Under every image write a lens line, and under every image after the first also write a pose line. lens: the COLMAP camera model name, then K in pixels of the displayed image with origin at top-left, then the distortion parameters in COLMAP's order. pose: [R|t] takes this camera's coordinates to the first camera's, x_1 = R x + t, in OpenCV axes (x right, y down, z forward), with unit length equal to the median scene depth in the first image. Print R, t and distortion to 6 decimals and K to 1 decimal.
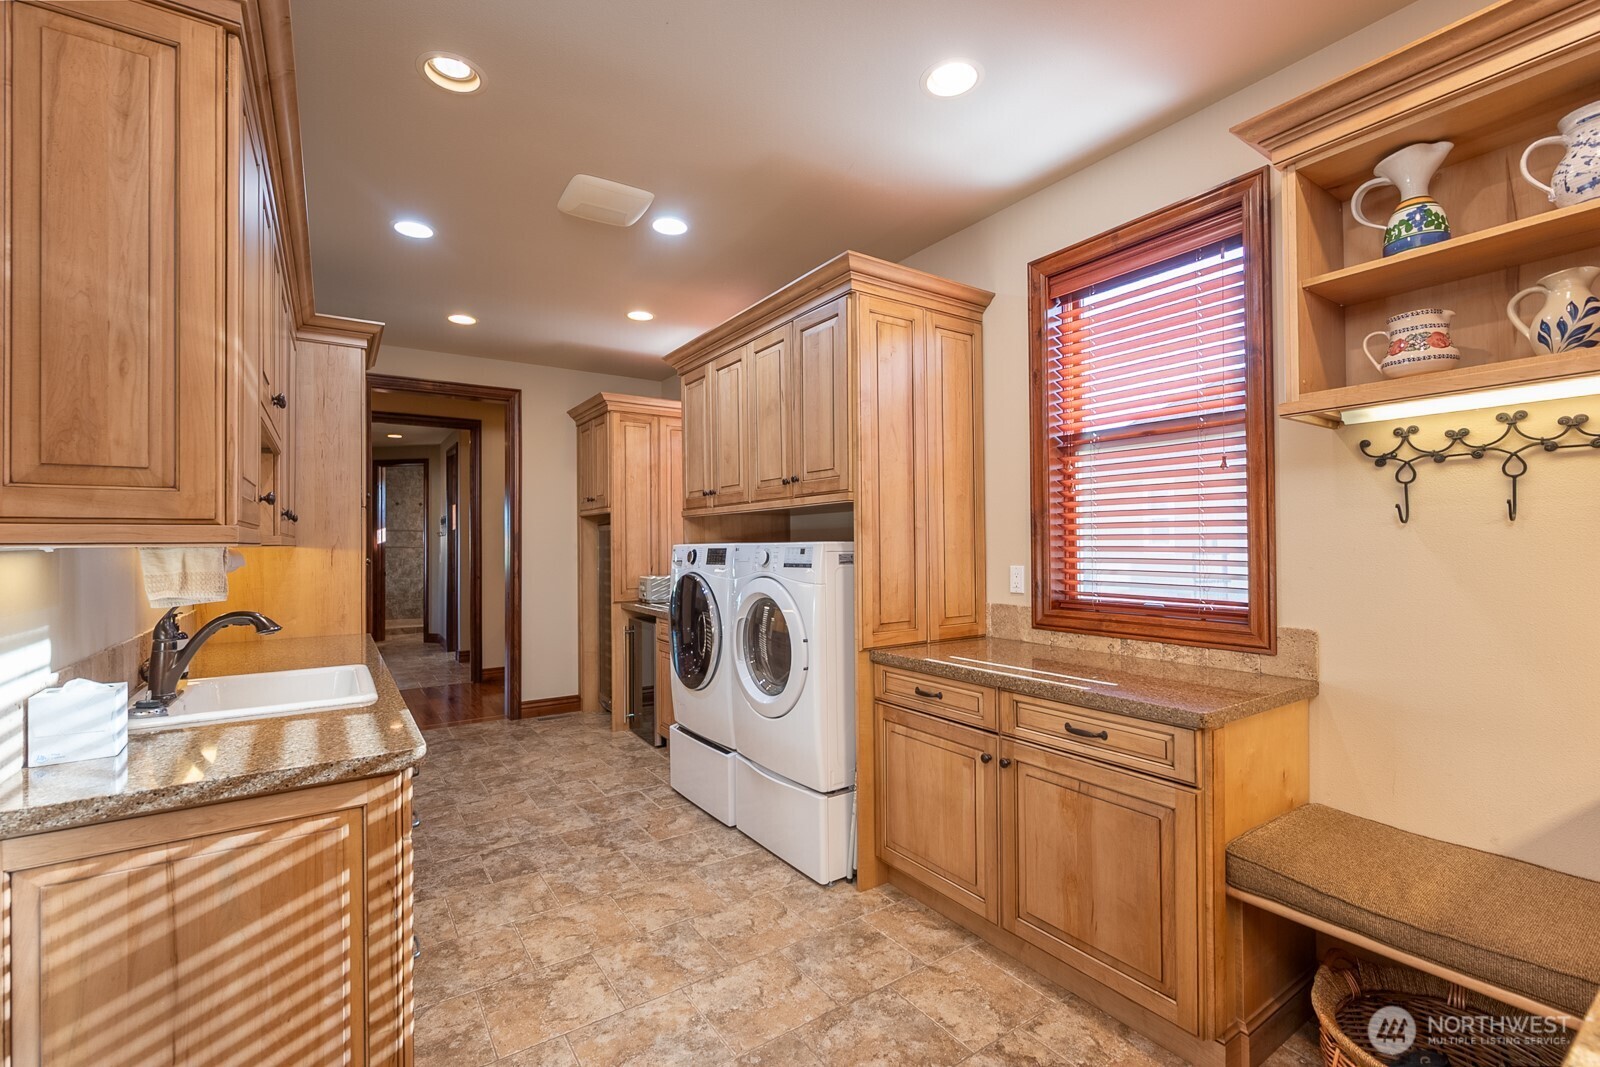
lens RADIAL K [[691.2, 0, 794.8], [0, 691.2, 529.9], [0, 0, 1]] dist [-0.001107, 0.000181]
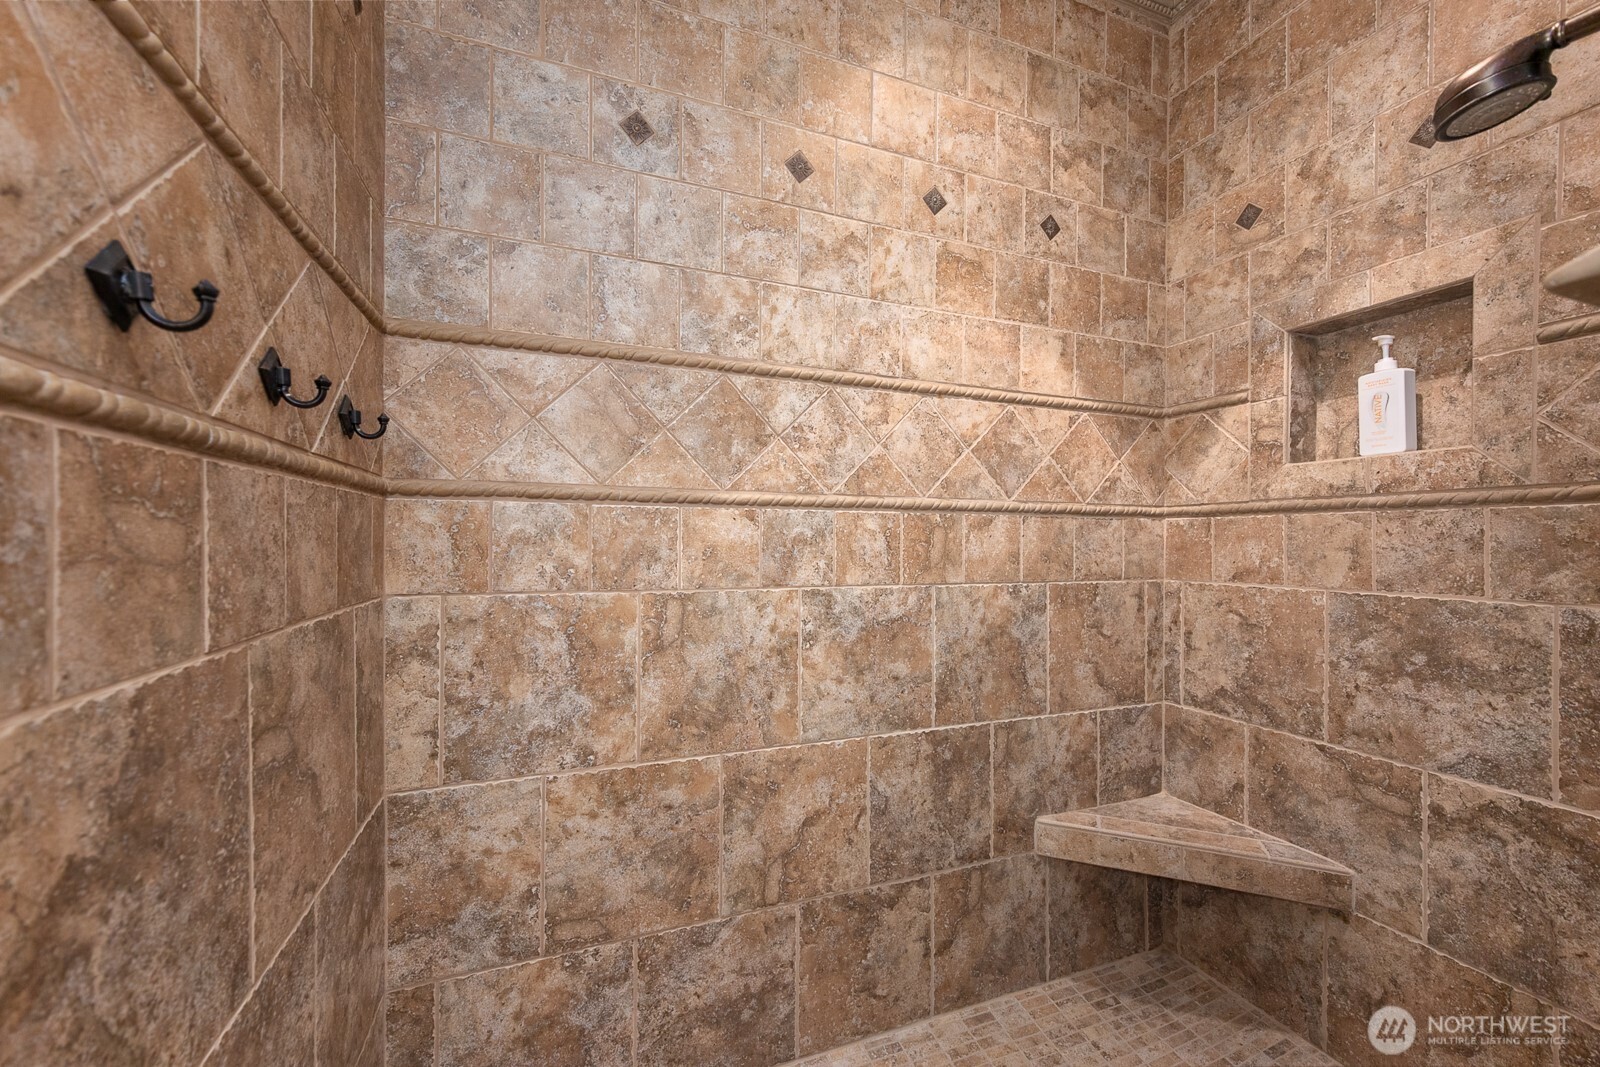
lens RADIAL K [[634.0, 0, 804.3], [0, 634.0, 540.0], [0, 0, 1]] dist [-0.002746, -0.000109]
pose [[0.975872, 0.013475, -0.217929, -0.519700], [-0.008241, 0.999656, 0.024911, 0.028528], [0.218190, -0.022514, 0.975647, 0.894870]]
